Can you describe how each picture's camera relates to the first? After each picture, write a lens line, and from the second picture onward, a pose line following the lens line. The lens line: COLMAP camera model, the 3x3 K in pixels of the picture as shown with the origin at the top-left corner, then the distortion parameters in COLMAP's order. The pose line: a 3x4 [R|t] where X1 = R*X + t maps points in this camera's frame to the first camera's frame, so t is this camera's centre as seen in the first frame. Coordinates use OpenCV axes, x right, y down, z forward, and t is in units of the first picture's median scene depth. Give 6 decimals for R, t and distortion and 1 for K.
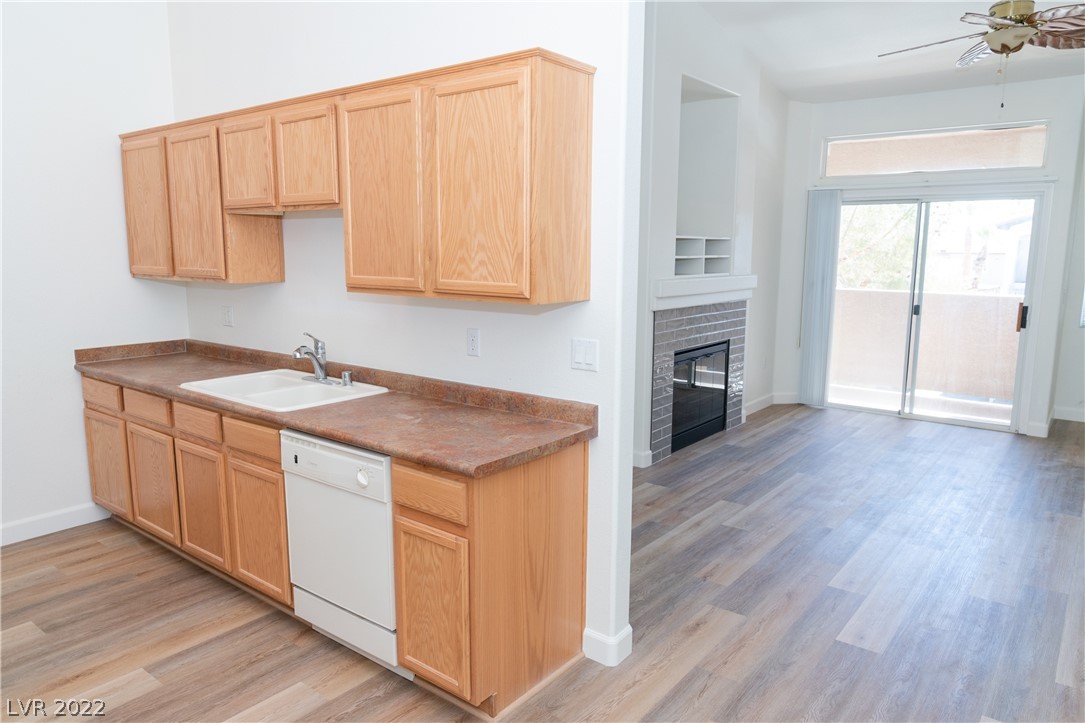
lens RADIAL K [[732.7, 0, 540.7], [0, 732.7, 365.1], [0, 0, 1]] dist [-0.027675, 0.024567]
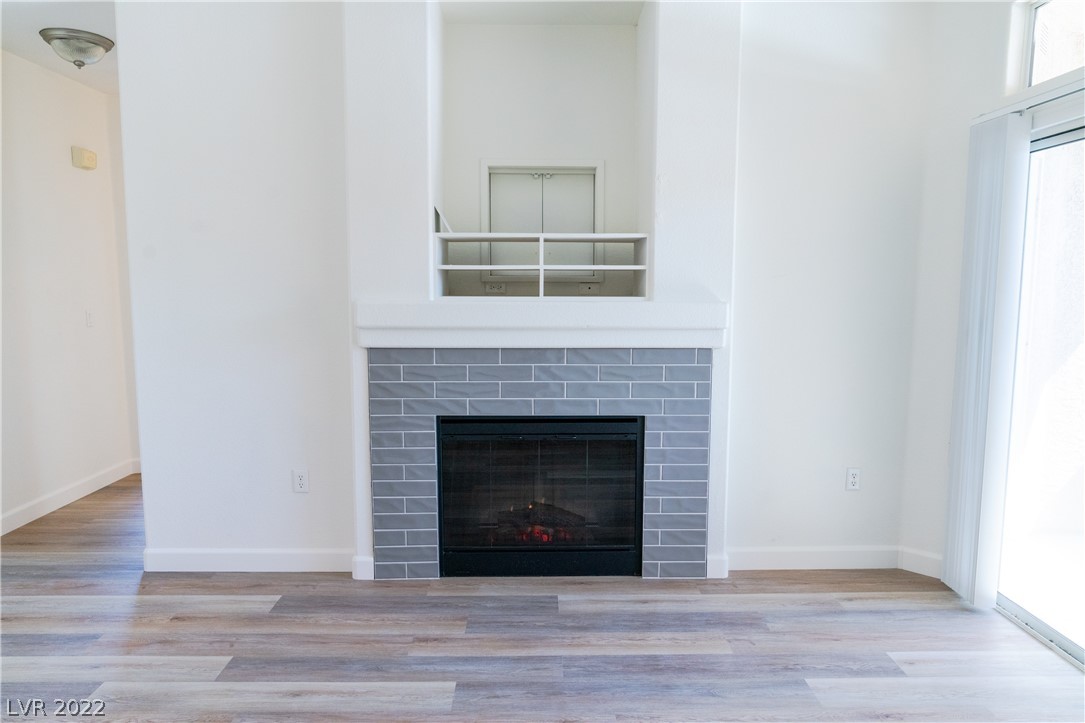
lens RADIAL K [[731.1, 0, 545.5], [0, 731.1, 361.6], [0, 0, 1]] dist [-0.022599, 0.017319]
pose [[0.632179, 0.084394, -0.770213, 0.882268], [-0.123025, 0.992373, 0.007759, -0.099604], [0.764993, 0.089851, 0.637740, 0.811616]]
